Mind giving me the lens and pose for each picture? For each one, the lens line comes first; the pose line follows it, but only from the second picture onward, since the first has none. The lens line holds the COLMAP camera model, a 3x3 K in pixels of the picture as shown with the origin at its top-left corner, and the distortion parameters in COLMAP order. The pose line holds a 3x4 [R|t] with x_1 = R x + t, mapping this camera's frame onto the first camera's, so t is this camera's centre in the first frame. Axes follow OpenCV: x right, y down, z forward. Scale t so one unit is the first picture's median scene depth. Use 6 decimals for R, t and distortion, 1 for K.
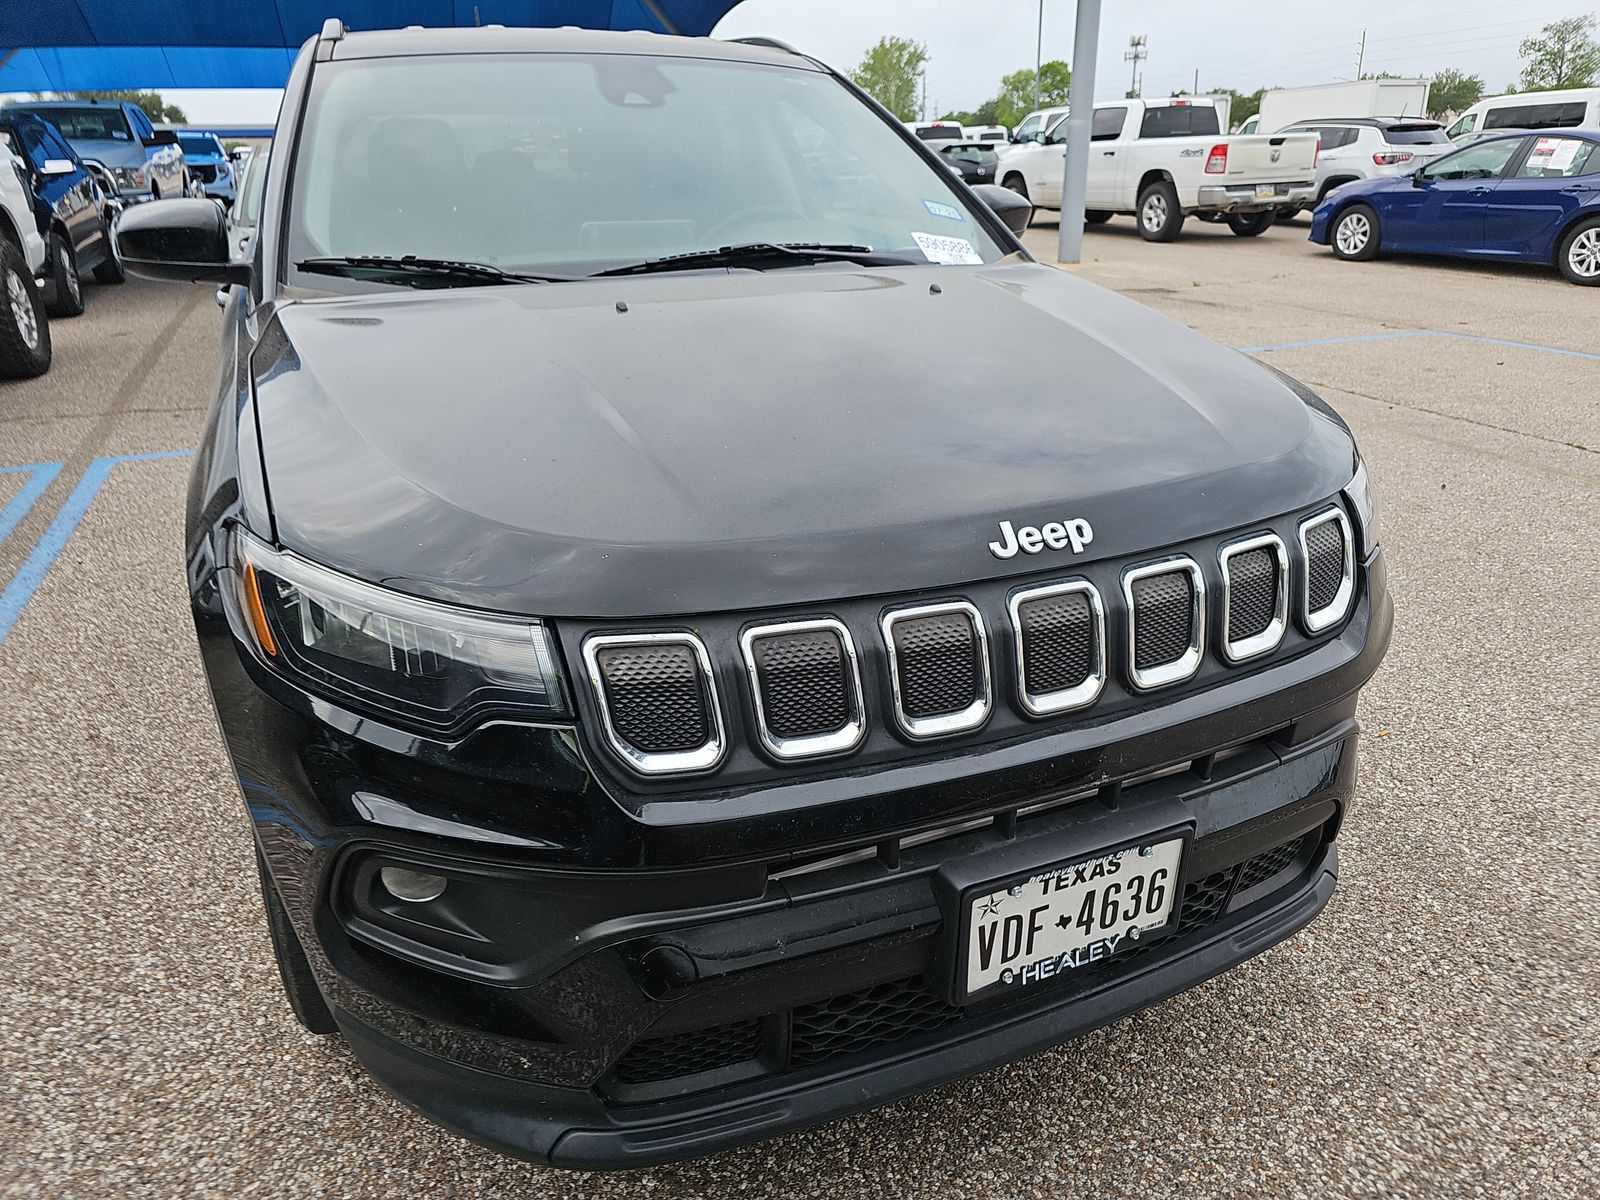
lens RADIAL K [[1090.0, 0, 800.0], [0, 1090.0, 600.0], [0, 0, 1]] dist [0.004184, 0.001022]
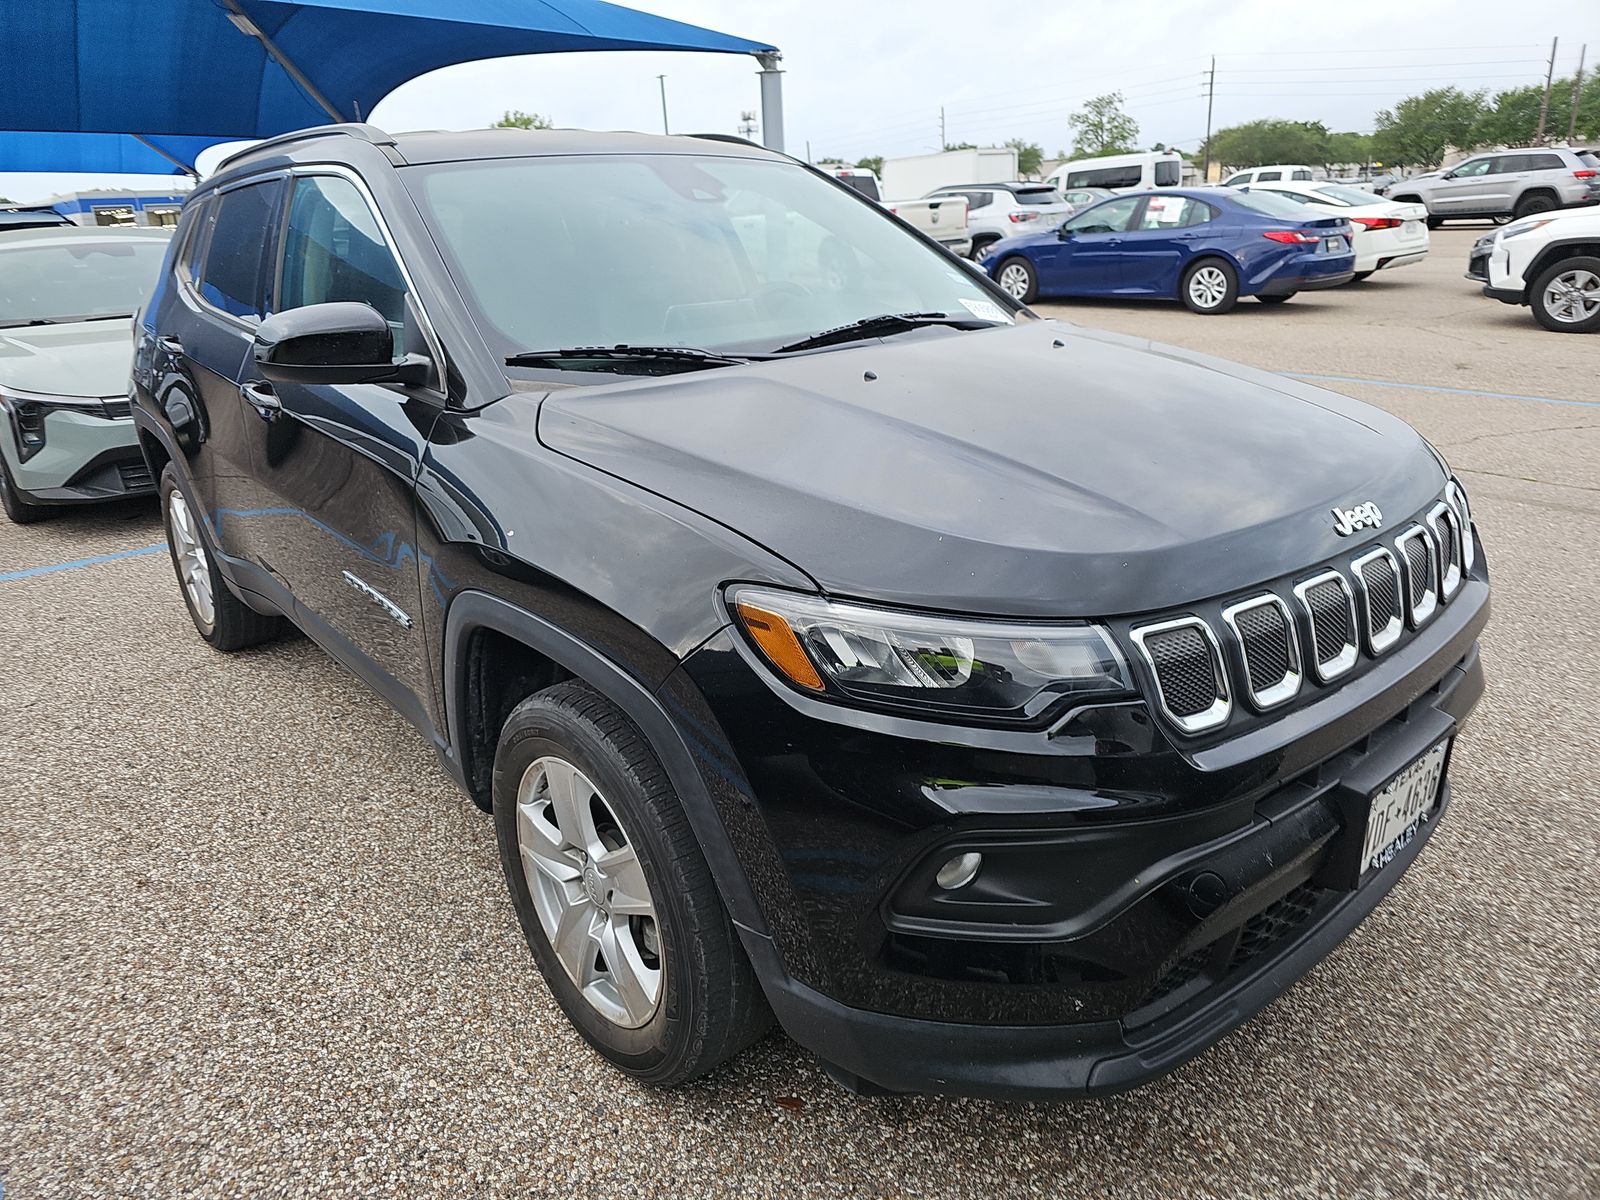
lens RADIAL K [[1075.0, 0, 800.7], [0, 1075.0, 576.0], [0, 0, 1]] dist [0.003751, -0.002309]
pose [[0.958513, -0.120361, 0.258390, -0.434461], [0.138897, 0.988798, -0.054653, -0.005851], [-0.248917, 0.088275, 0.964494, -0.044563]]
